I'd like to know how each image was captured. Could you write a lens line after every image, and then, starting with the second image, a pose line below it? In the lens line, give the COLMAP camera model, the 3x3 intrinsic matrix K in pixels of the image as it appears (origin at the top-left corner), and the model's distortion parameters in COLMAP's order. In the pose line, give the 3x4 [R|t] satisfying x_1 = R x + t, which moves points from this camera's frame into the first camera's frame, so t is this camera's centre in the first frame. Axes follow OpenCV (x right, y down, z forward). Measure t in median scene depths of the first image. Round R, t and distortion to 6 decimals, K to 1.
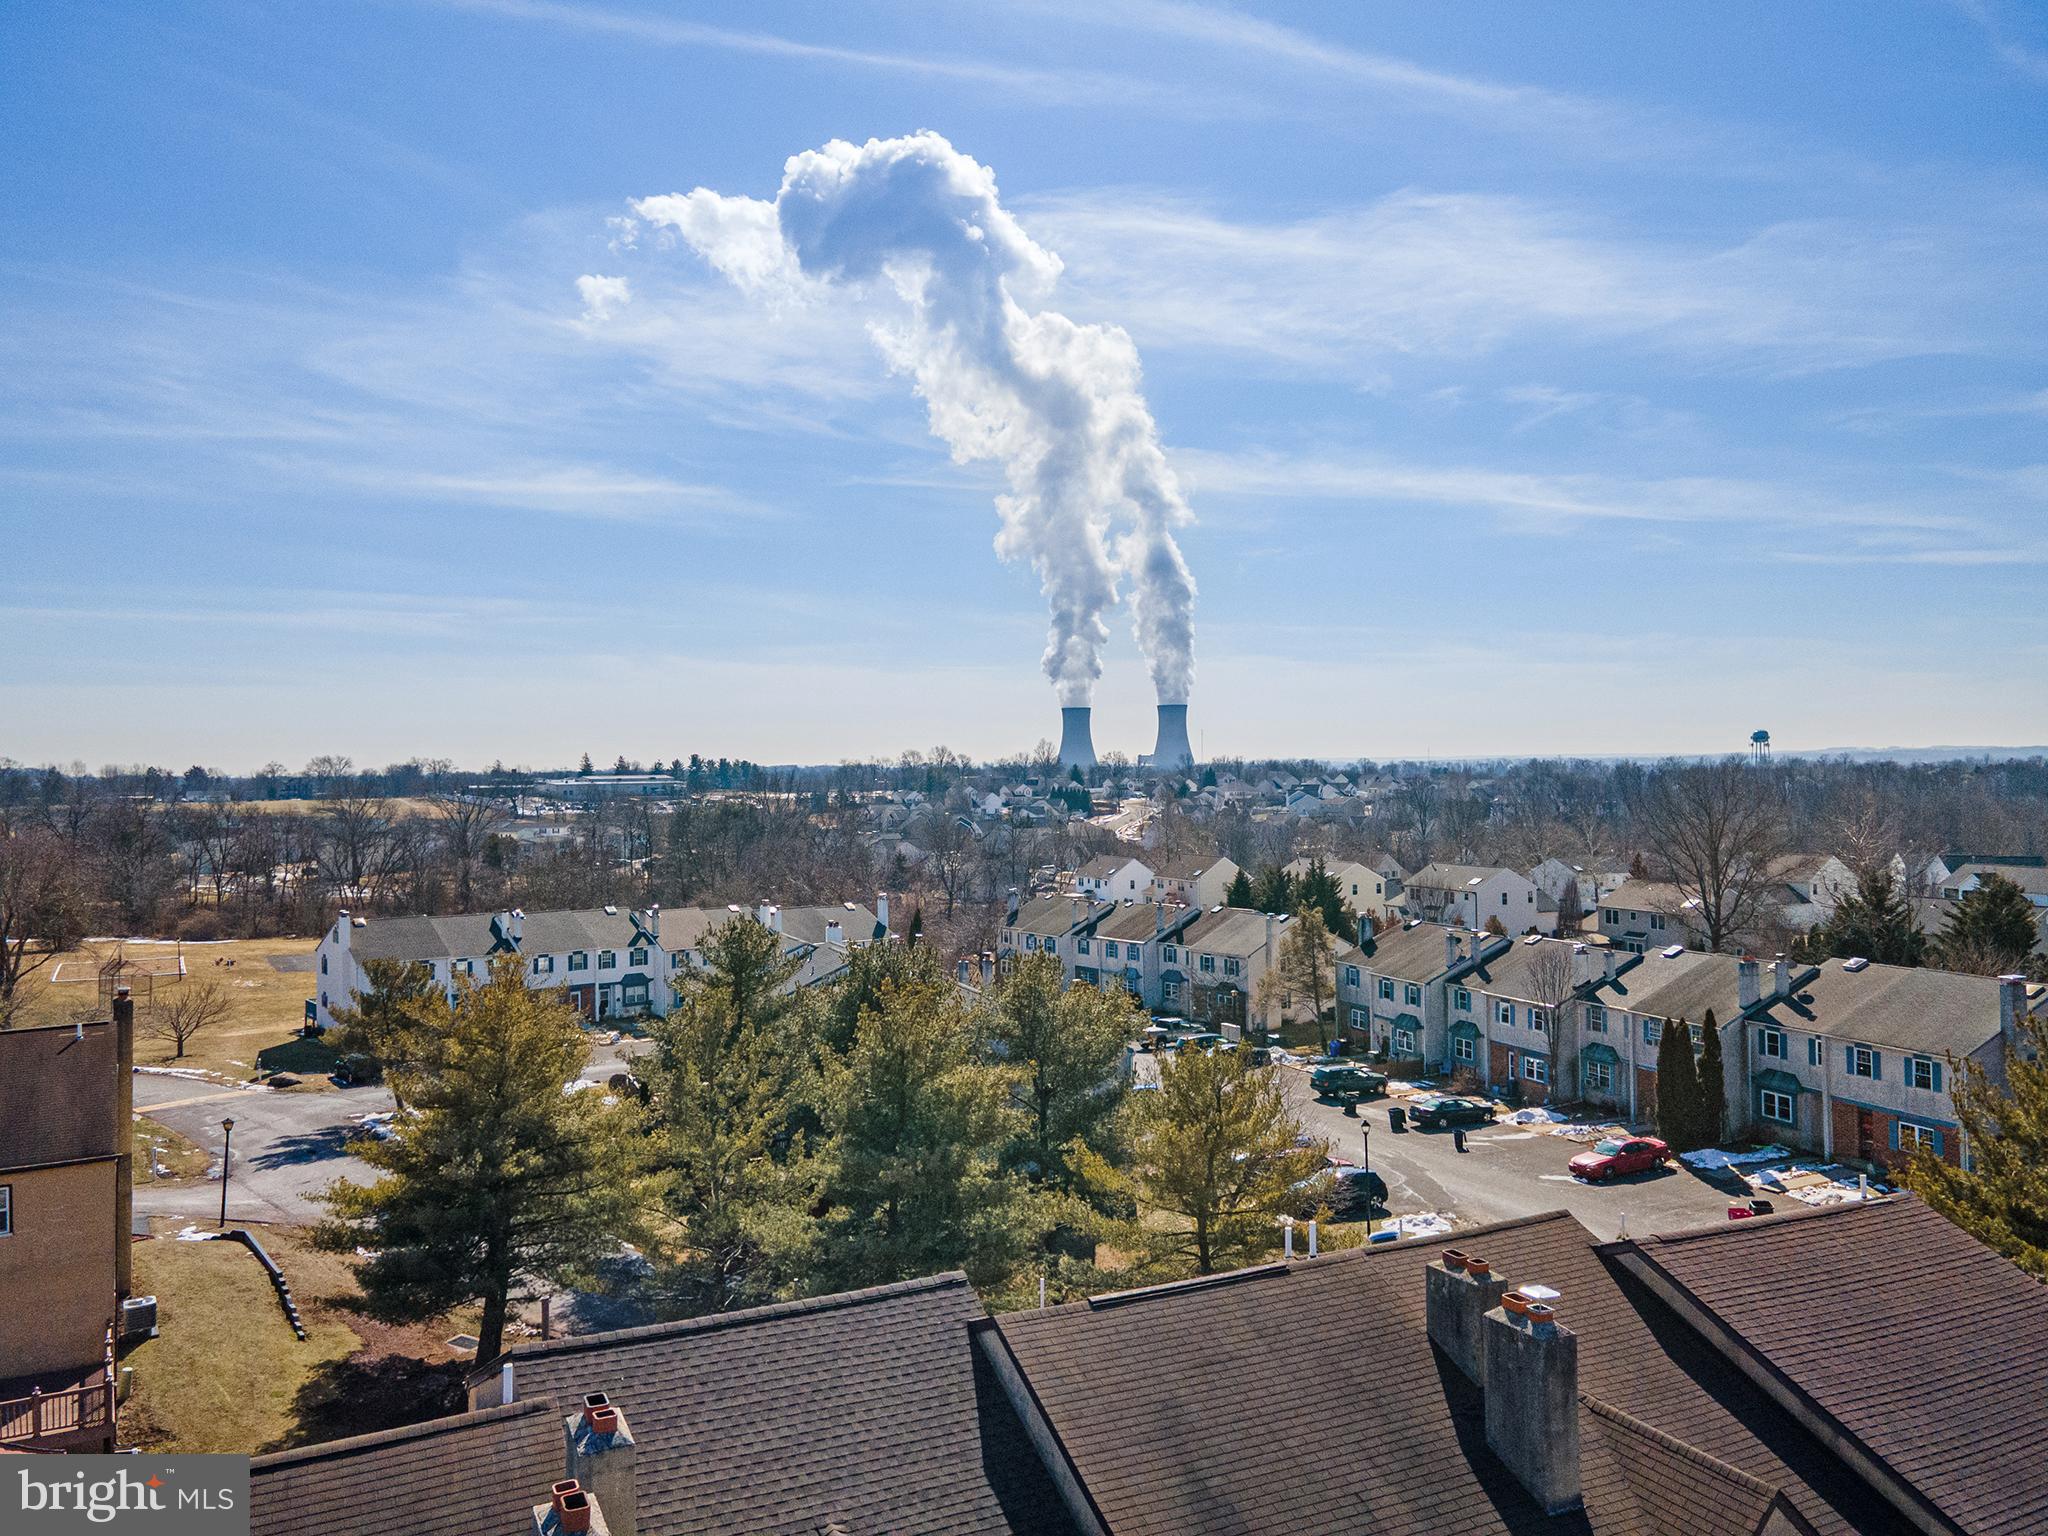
lens RADIAL K [[1491.2, 0, 1022.5], [0, 1491.2, 770.2], [0, 0, 1]] dist [0.011605, 0.066840]
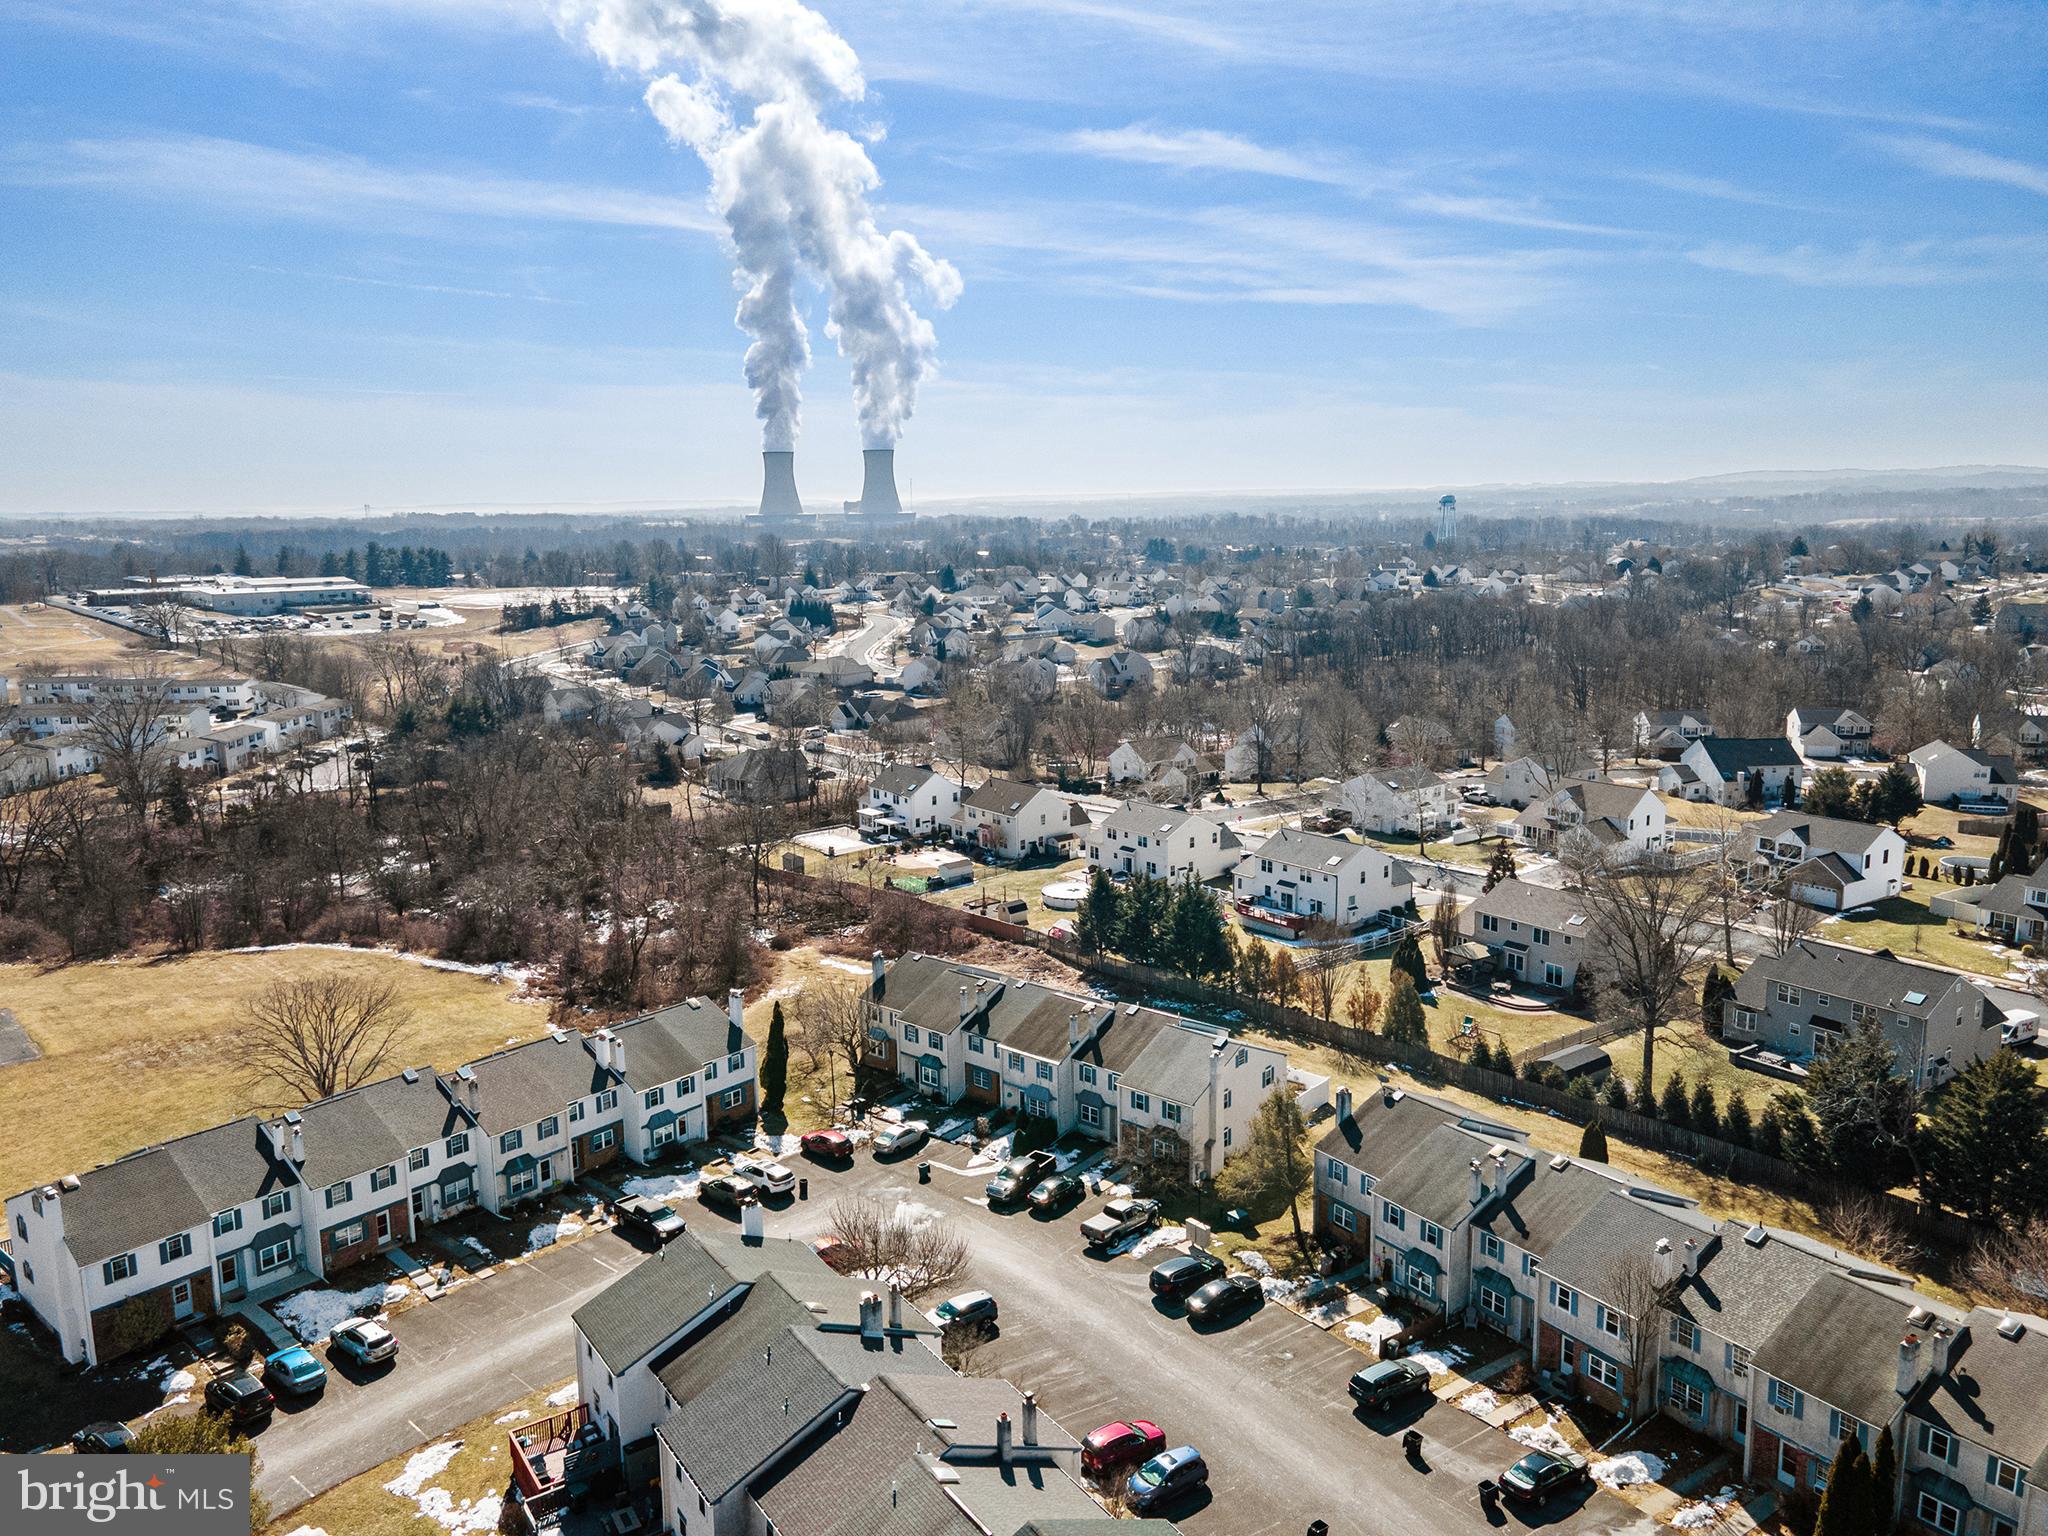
lens RADIAL K [[1485.5, 0, 1024.0], [0, 1485.5, 768.0], [0, 0, 1]] dist [0.004745, 0.062105]
pose [[0.979756, -0.040183, 0.196123, -0.105685], [0.004953, 0.984215, 0.176910, -0.215700], [-0.200136, -0.172357, 0.964489, 0.194011]]
